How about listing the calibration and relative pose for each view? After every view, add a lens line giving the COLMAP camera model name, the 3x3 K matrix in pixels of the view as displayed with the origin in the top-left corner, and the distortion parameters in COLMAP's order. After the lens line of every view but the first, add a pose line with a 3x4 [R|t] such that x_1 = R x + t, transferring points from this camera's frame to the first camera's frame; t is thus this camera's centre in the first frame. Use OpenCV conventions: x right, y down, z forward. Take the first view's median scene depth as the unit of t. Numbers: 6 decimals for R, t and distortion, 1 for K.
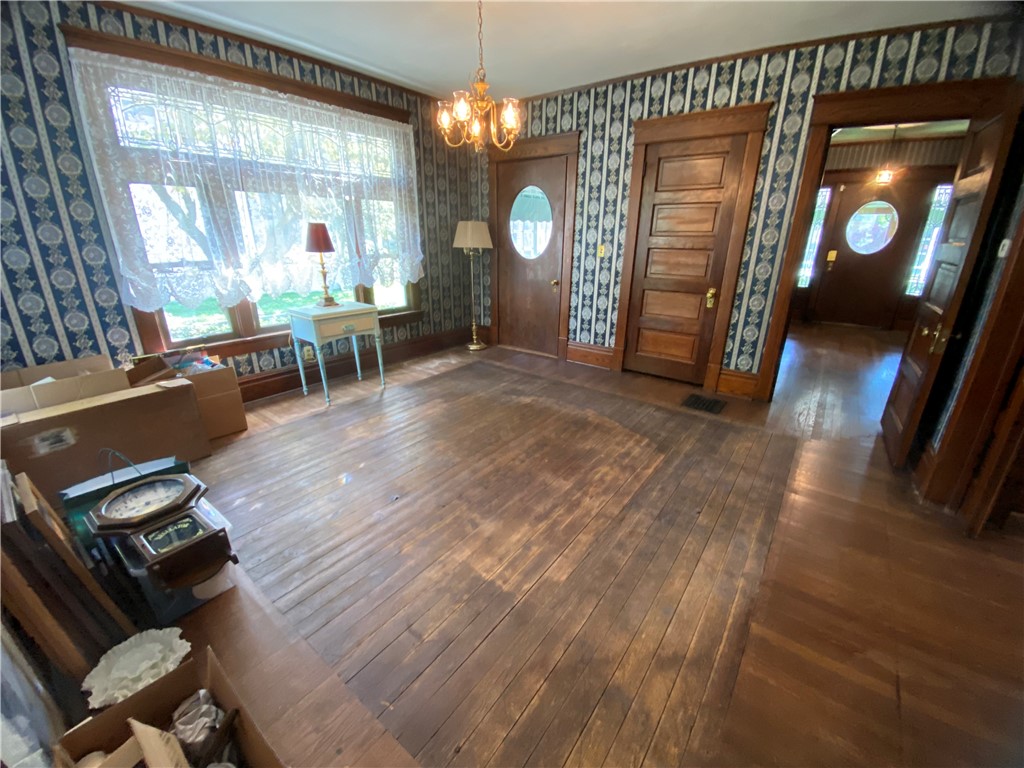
lens RADIAL K [[413.4, 0, 509.8], [0, 413.4, 385.8], [0, 0, 1]] dist [0.004985, -0.012468]
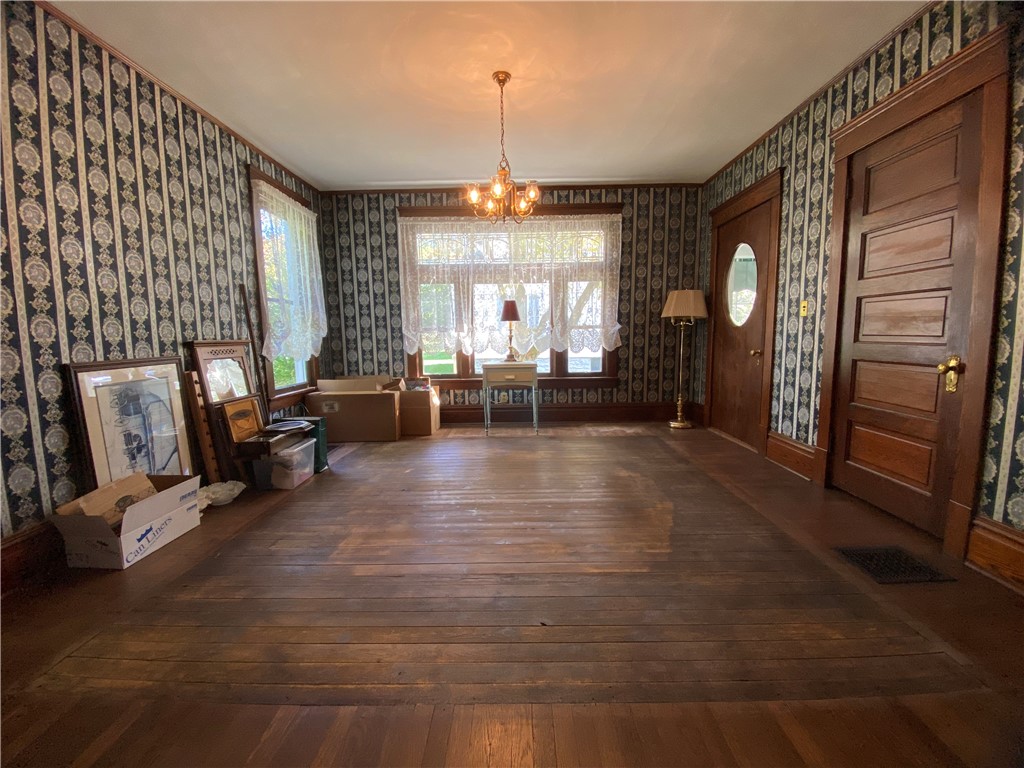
lens RADIAL K [[413.4, 0, 514.0], [0, 413.4, 381.4], [0, 0, 1]] dist [0.004985, -0.012468]
pose [[0.593271, 0.072832, -0.801702, 0.531257], [-0.255190, 0.961550, -0.101491, -0.004673], [0.763484, 0.264798, 0.589045, 0.240261]]
